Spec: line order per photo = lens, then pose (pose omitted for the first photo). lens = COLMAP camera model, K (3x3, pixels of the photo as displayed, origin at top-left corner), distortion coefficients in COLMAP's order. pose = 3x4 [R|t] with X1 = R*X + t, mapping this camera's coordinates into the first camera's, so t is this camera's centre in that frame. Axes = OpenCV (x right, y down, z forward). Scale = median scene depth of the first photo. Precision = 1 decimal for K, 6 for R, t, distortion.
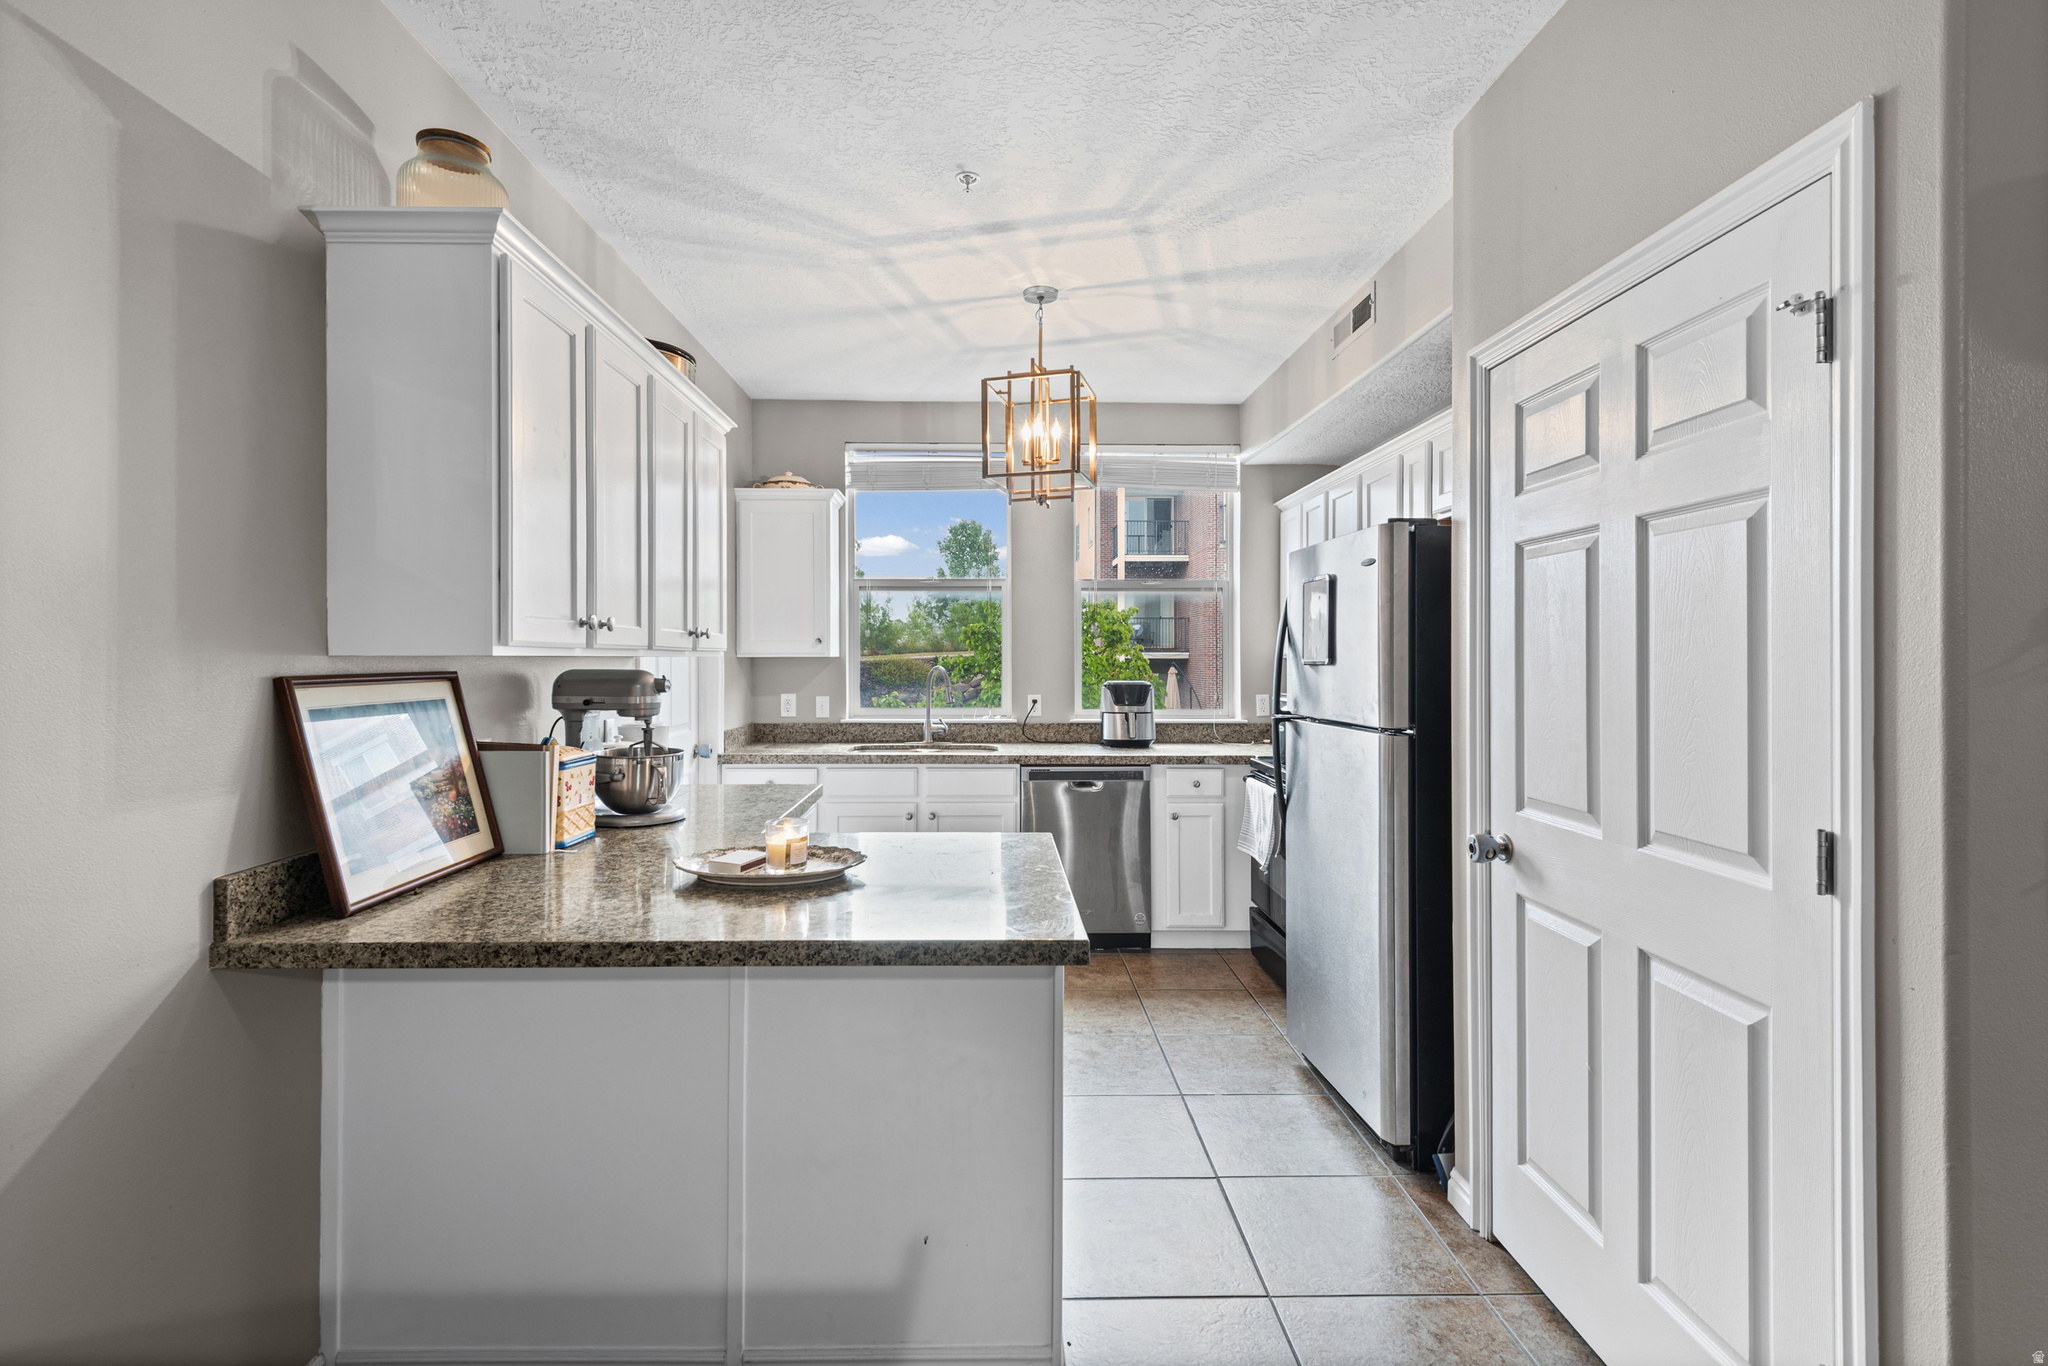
lens RADIAL K [[932.8, 0, 1005.9], [0, 932.8, 659.7], [0, 0, 1]] dist [0.025038, -0.008240]
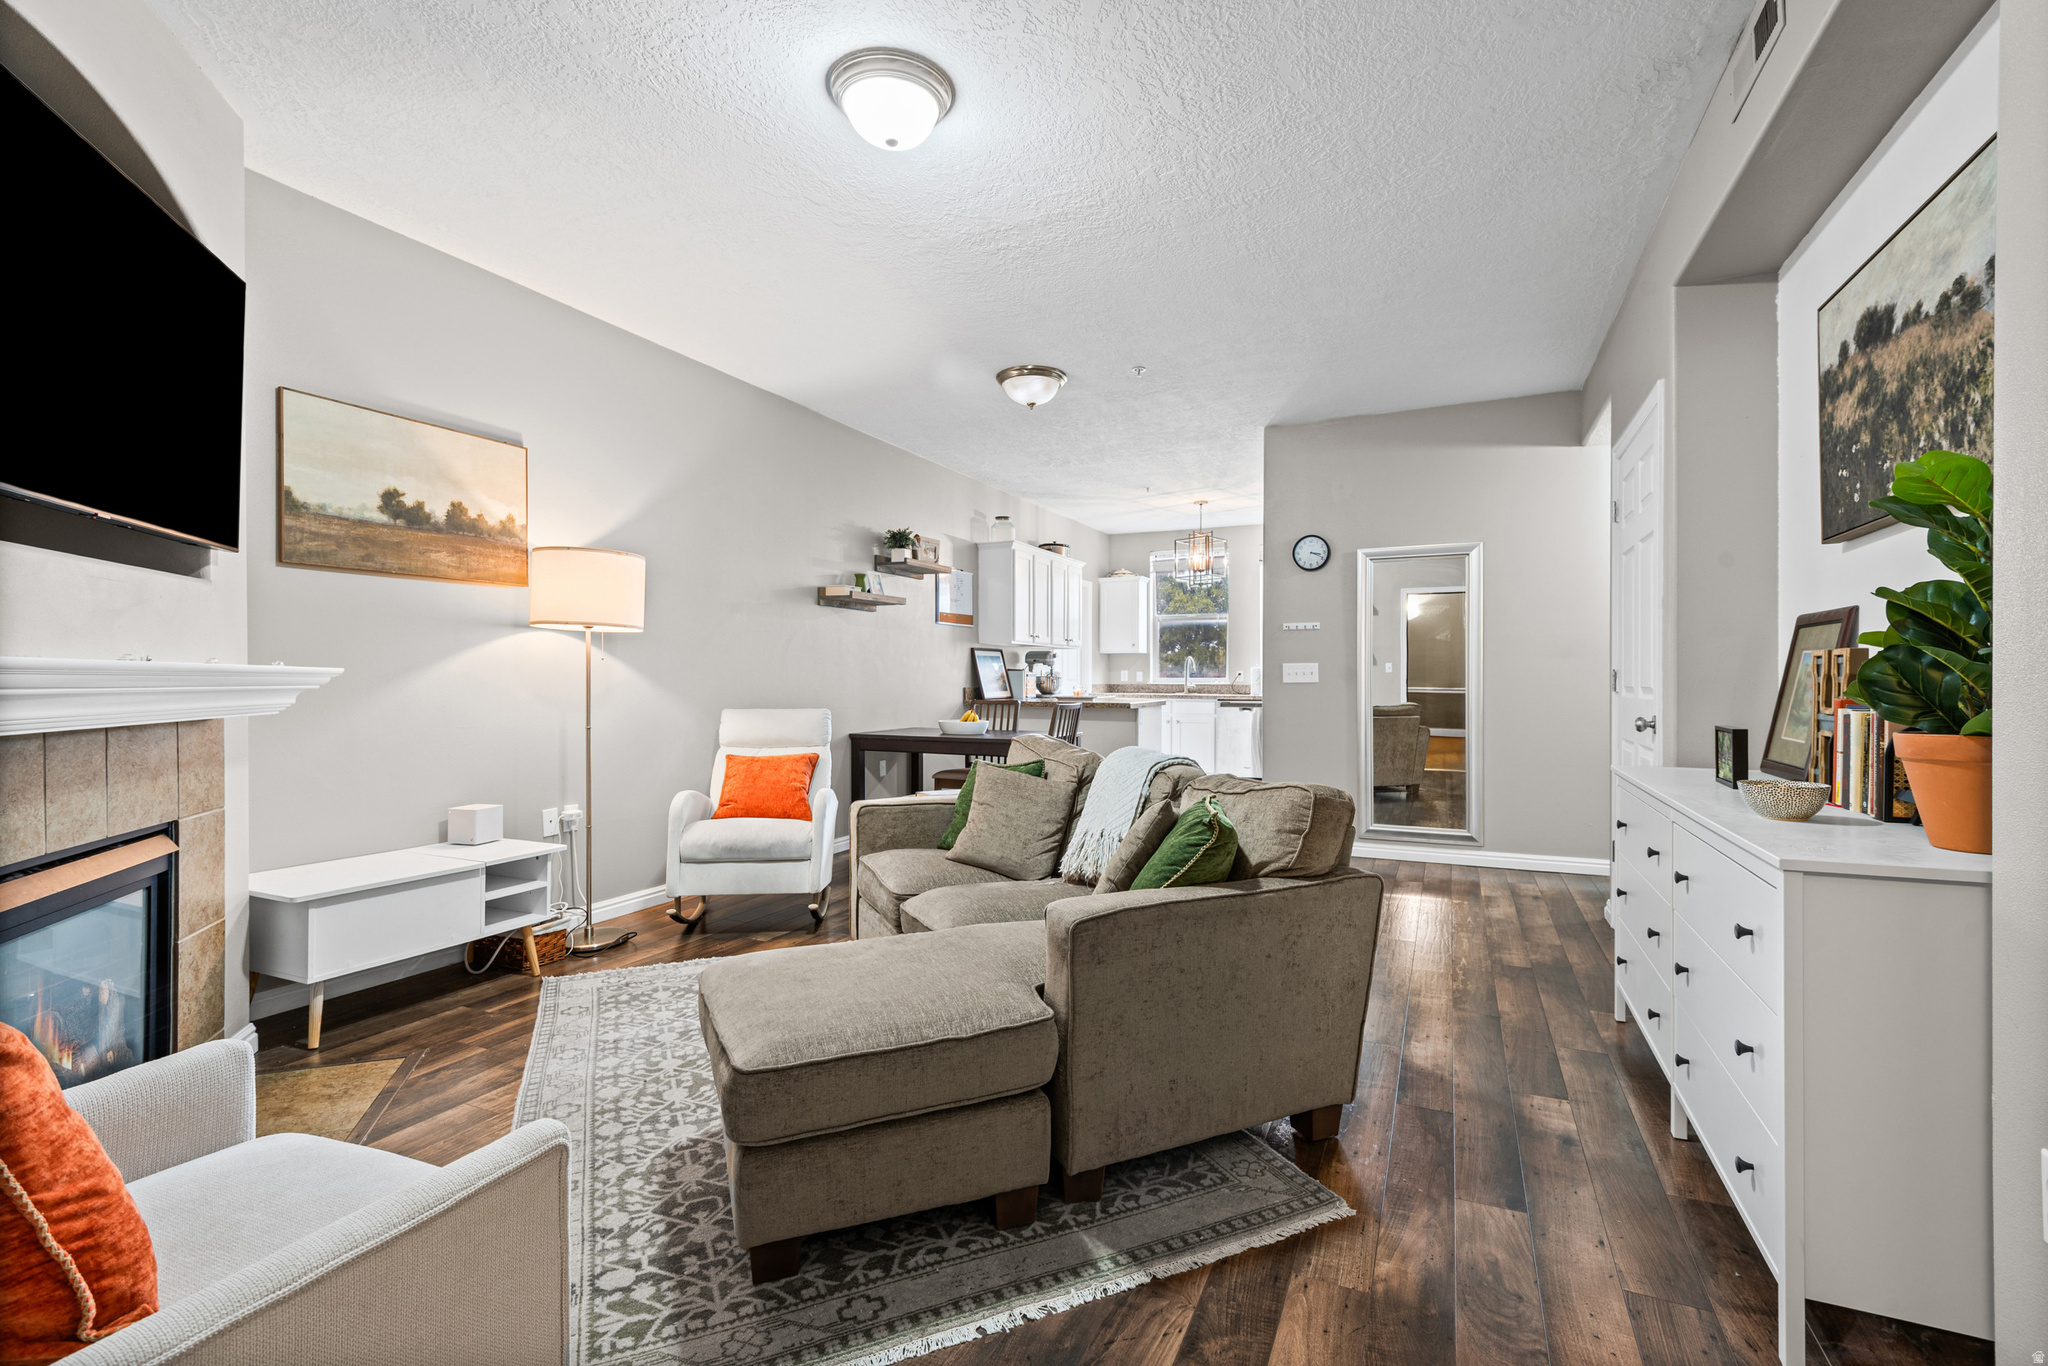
lens RADIAL K [[932.8, 0, 1032.7], [0, 932.8, 686.8], [0, 0, 1]] dist [0.025038, -0.008240]
pose [[0.900678, 0.003701, -0.434472, 0.826712], [-0.001835, 0.999987, 0.004714, 0.103552], [0.434484, -0.003449, 0.900673, -1.662386]]
